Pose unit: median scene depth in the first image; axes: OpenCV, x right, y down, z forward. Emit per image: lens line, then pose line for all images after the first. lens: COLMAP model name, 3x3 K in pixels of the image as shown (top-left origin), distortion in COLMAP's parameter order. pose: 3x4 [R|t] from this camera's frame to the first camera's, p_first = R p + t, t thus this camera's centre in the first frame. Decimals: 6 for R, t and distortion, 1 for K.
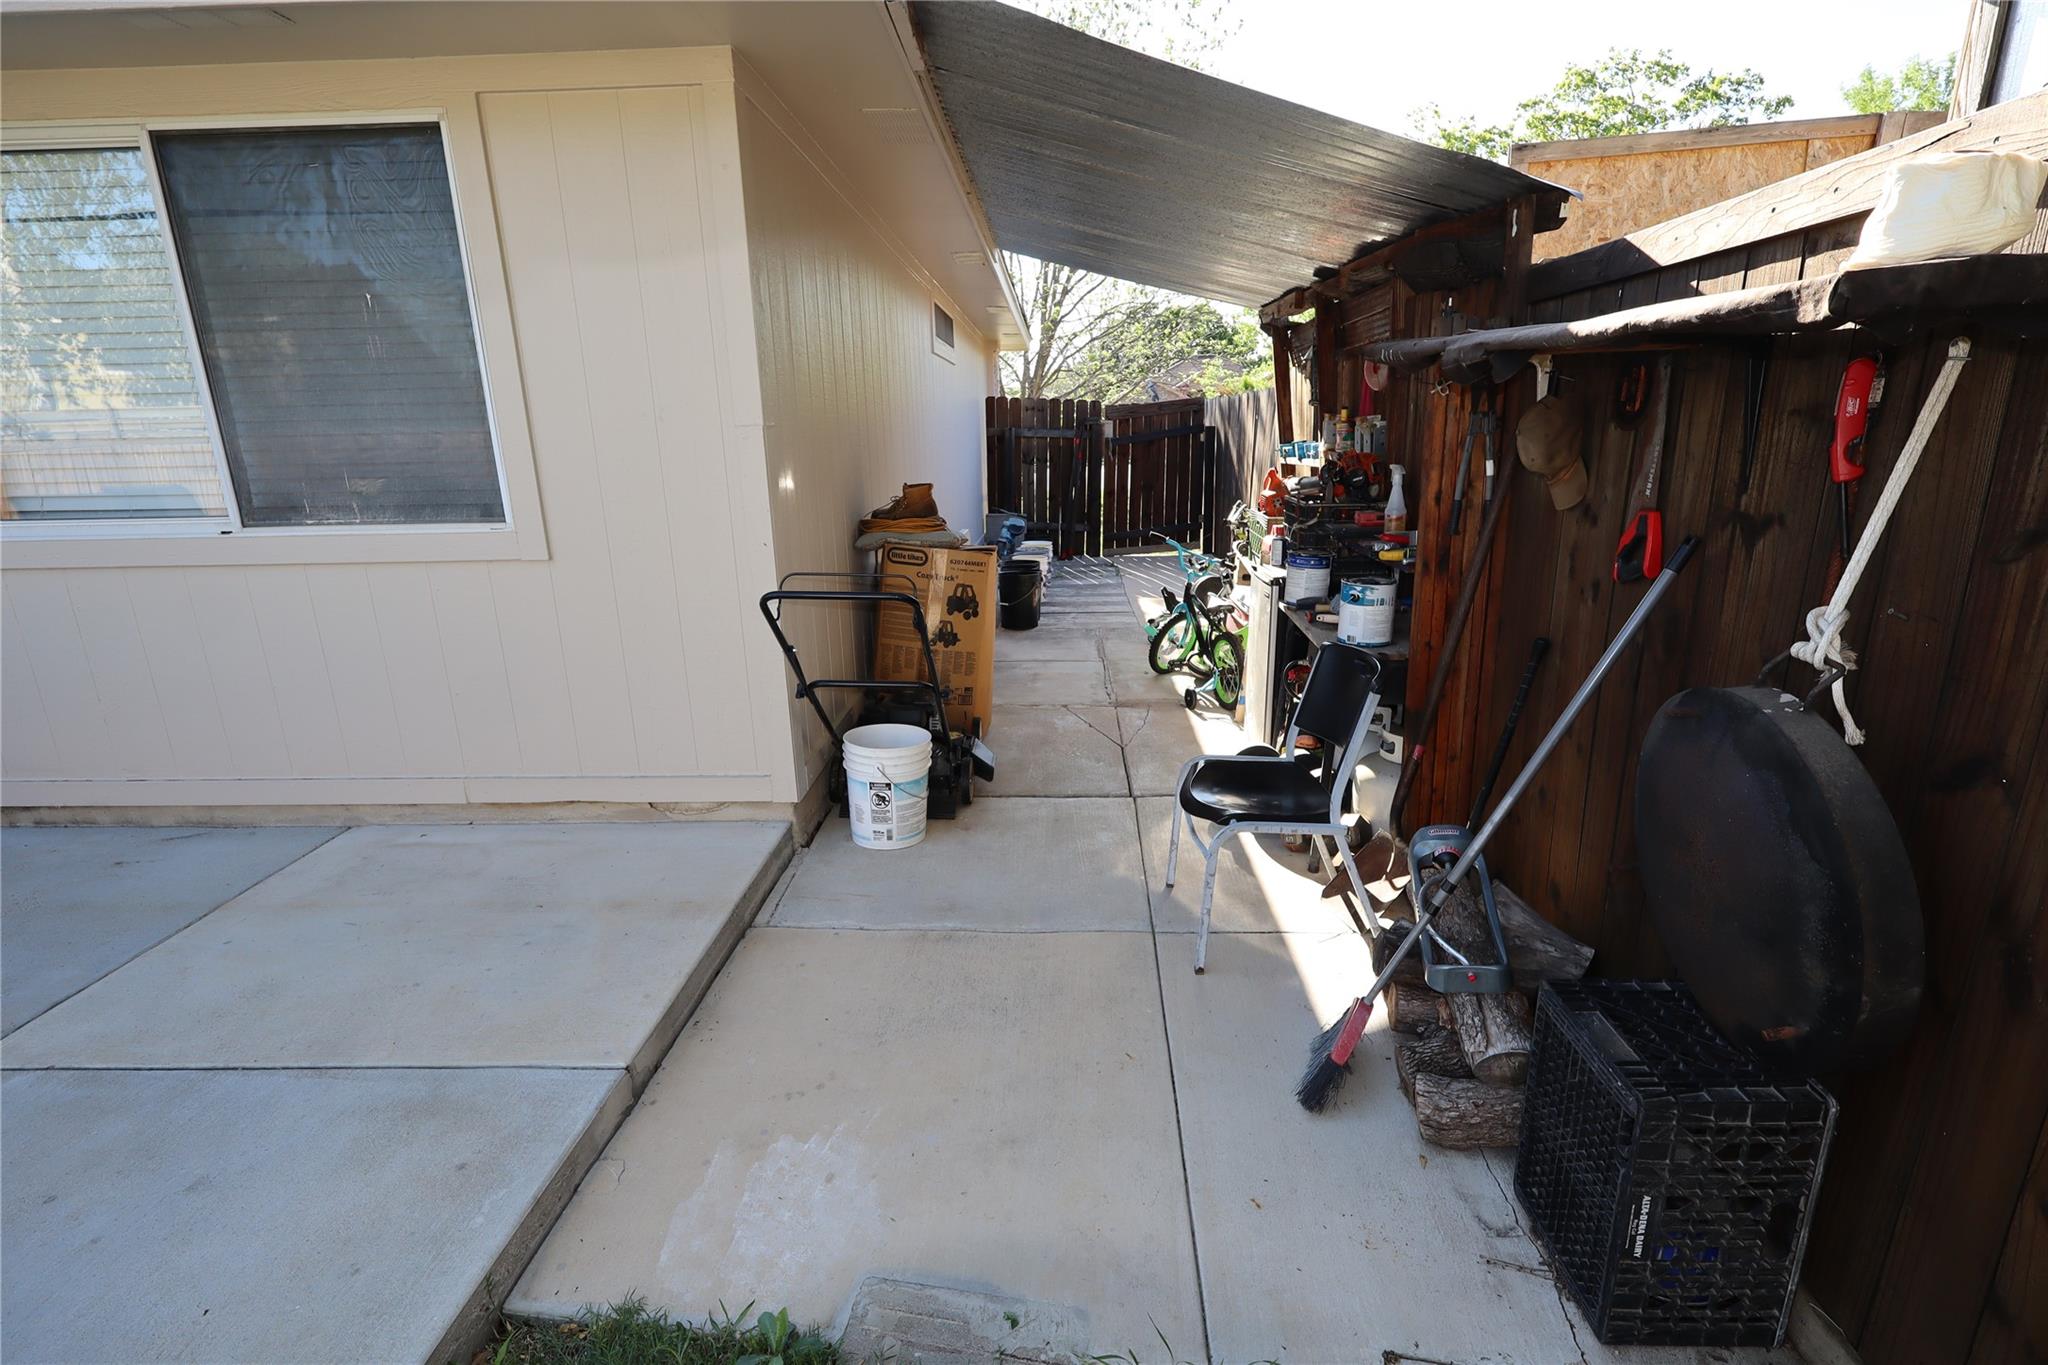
lens RADIAL K [[947.1, 0, 1032.7], [0, 947.1, 685.6], [0, 0, 1]] dist [-0.006164, 0.000890]
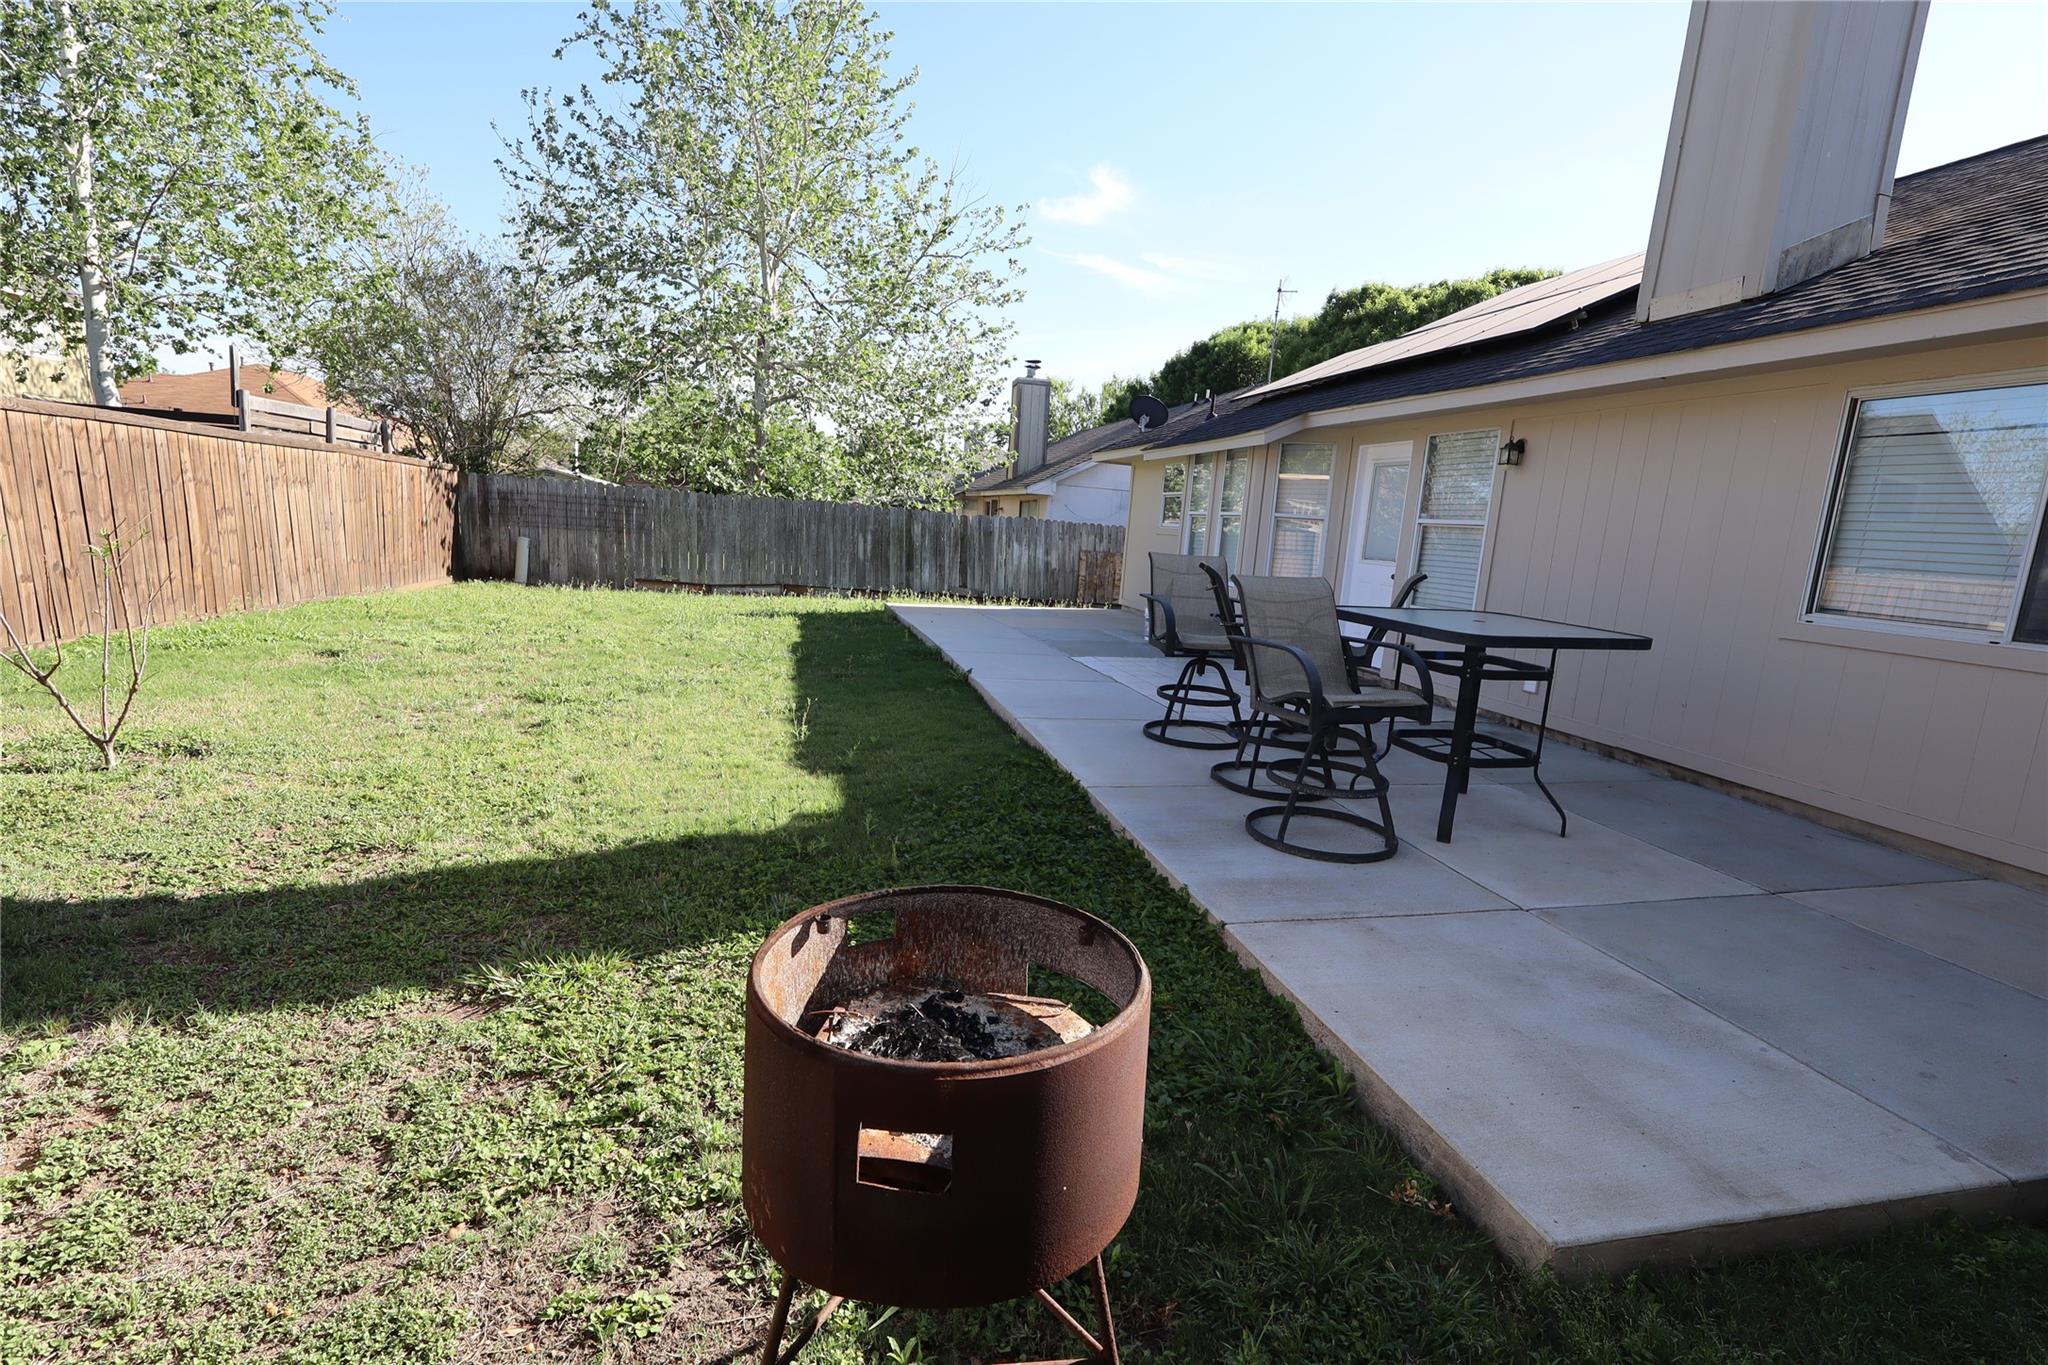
lens RADIAL K [[947.1, 0, 1032.7], [0, 947.1, 685.6], [0, 0, 1]] dist [-0.006164, 0.000890]
pose [[0.270346, 0.203293, -0.941055, 0.059776], [-0.330364, 0.937693, 0.107660, 0.188991], [0.904308, 0.281786, 0.320663, -0.607339]]
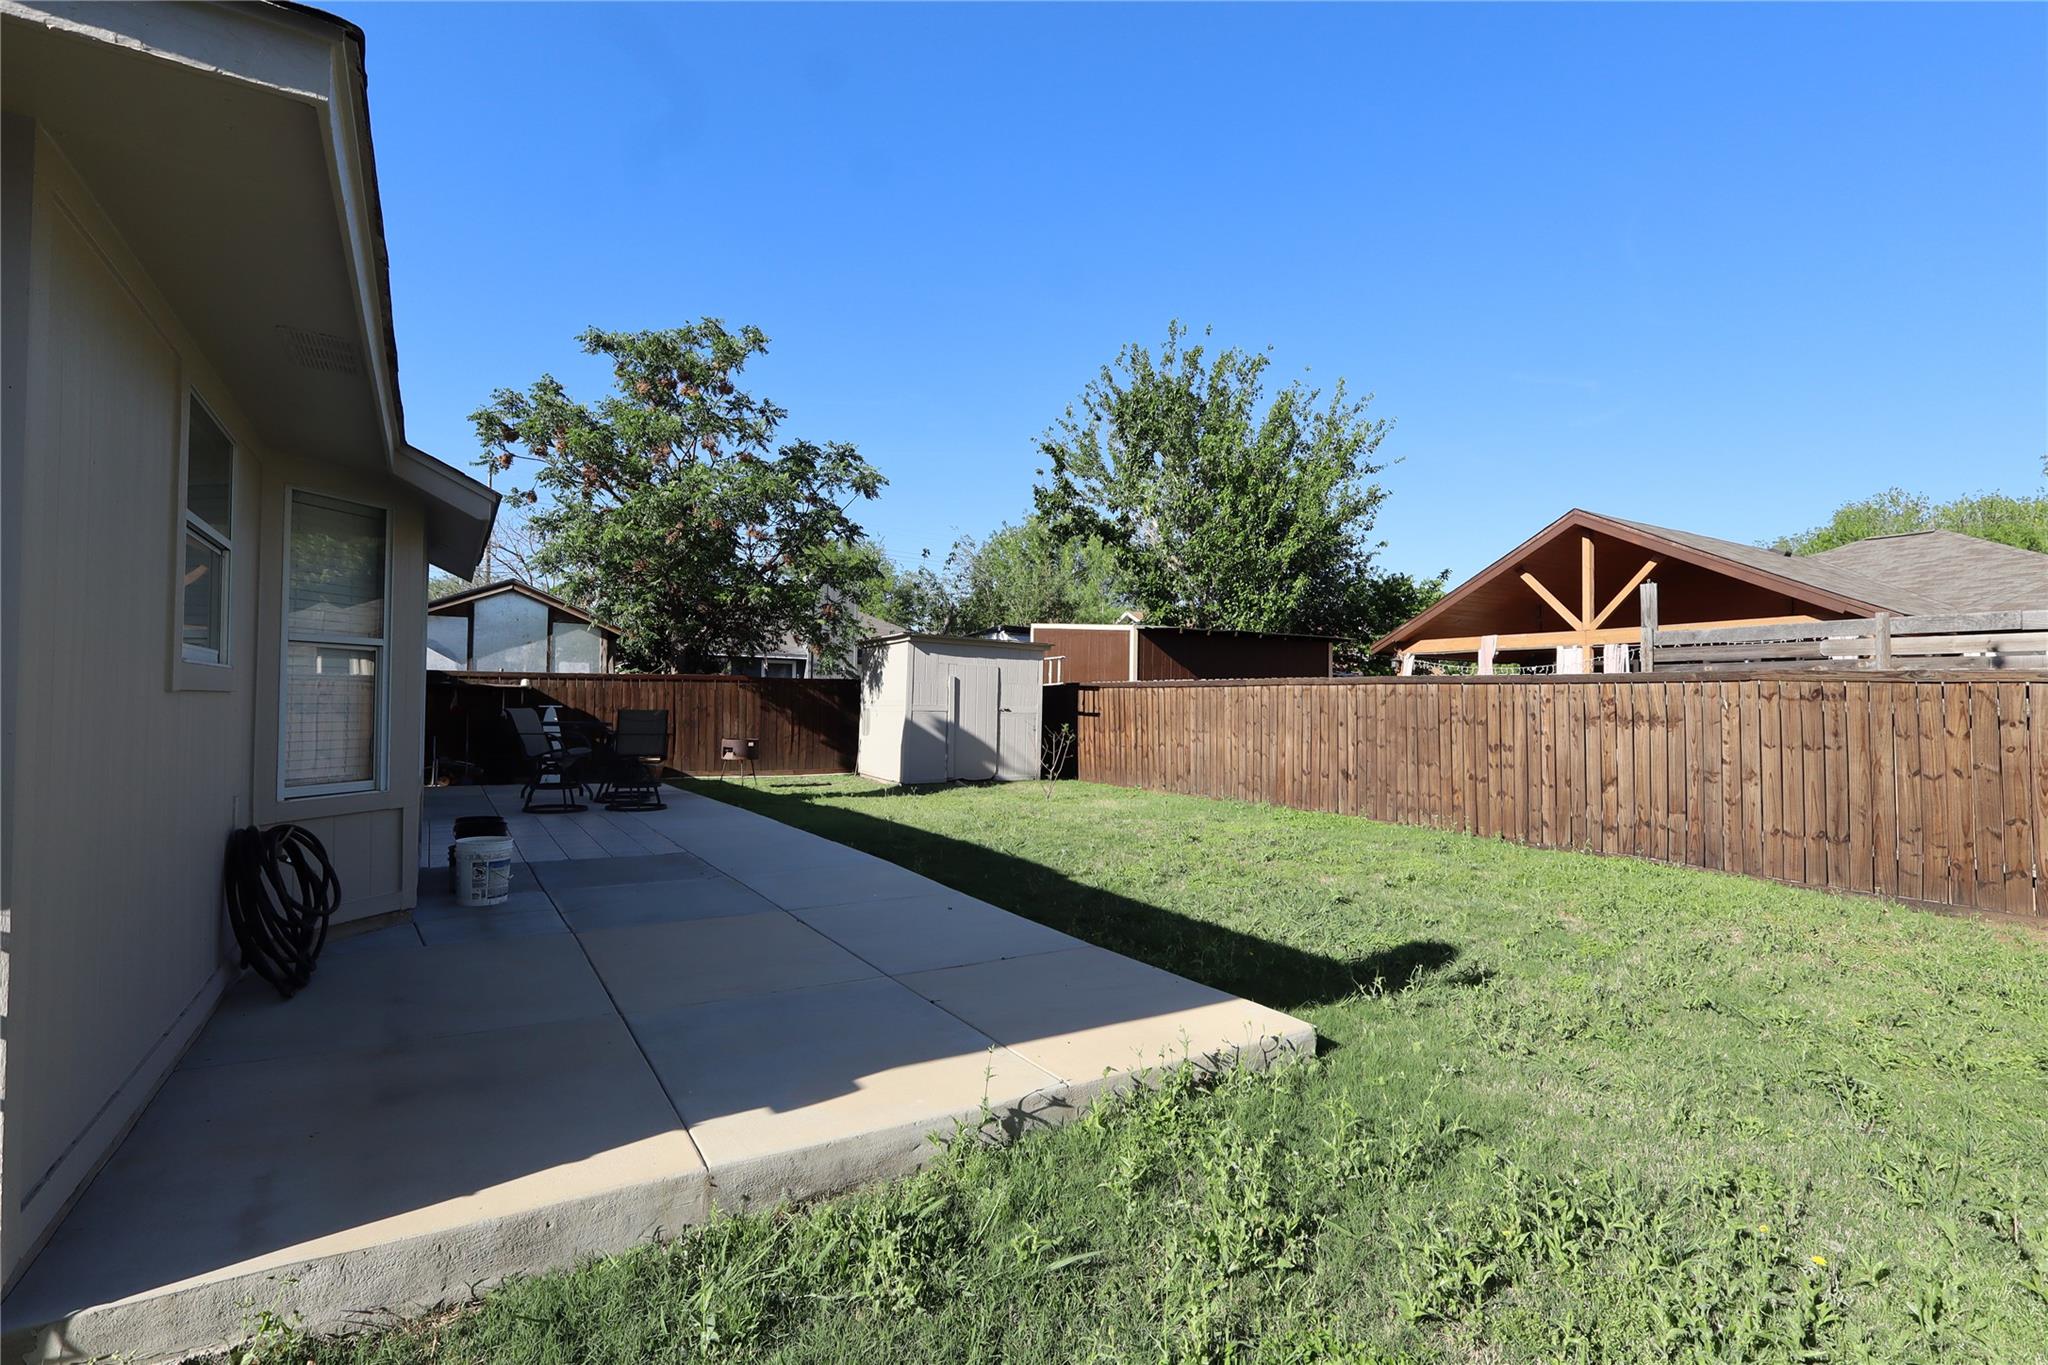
lens RADIAL K [[943.8, 0, 1034.1], [0, 943.8, 685.0], [0, 0, 1]] dist [0.000087, 0.001368]
pose [[-0.555102, 0.034284, 0.831075, -4.844724], [0.224343, 0.968293, 0.109901, -0.082082], [-0.800957, 0.247453, -0.545193, 0.803876]]
